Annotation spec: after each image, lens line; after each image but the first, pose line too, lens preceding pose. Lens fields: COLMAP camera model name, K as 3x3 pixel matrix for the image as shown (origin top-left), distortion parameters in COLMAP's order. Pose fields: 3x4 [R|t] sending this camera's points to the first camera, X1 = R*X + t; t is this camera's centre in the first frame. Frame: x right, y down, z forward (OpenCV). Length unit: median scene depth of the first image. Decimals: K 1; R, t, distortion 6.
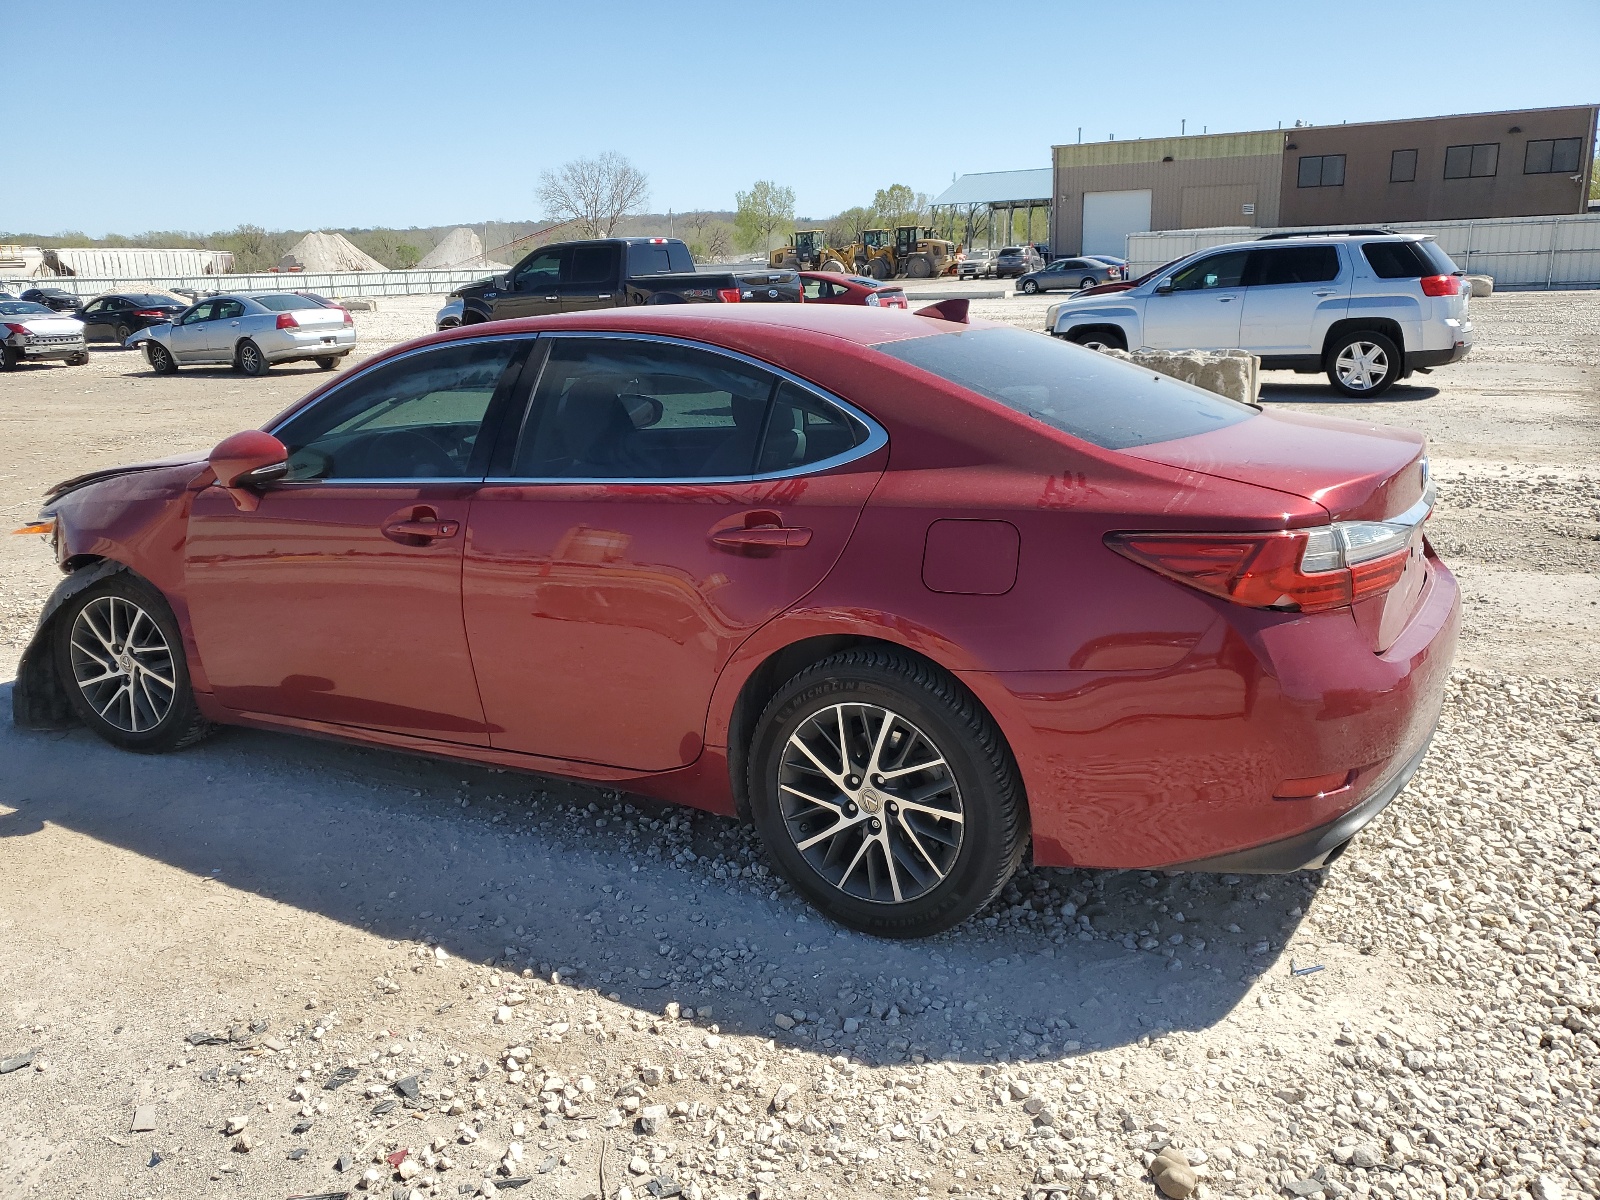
lens RADIAL K [[1316.2, 0, 800.0], [0, 1316.2, 600.0], [0, 0, 1]] dist [0.024841, 0.003445]
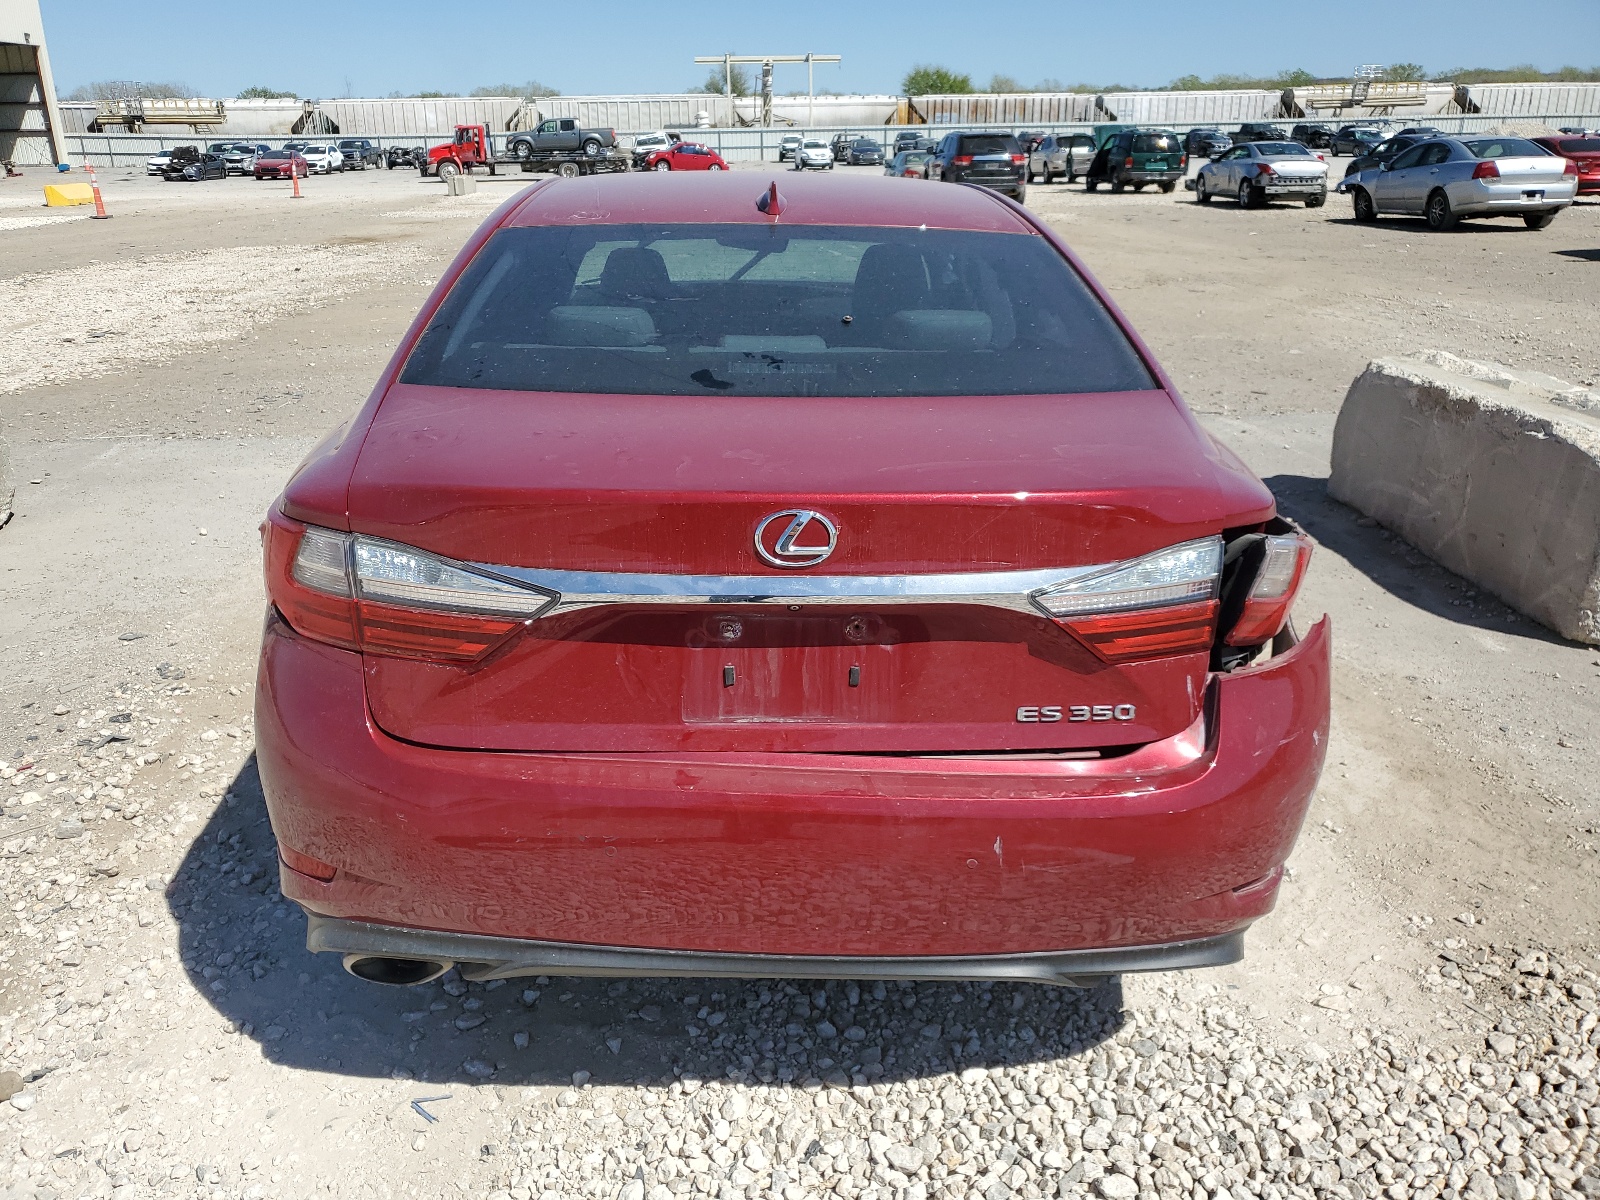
lens RADIAL K [[1316.2, 0, 800.0], [0, 1316.2, 600.0], [0, 0, 1]] dist [0.024841, 0.003445]
pose [[0.494445, 0.309171, -0.812365, 0.194463], [-0.215078, 0.949057, 0.230287, -0.041664], [0.842179, 0.060858, 0.535753, 0.145477]]
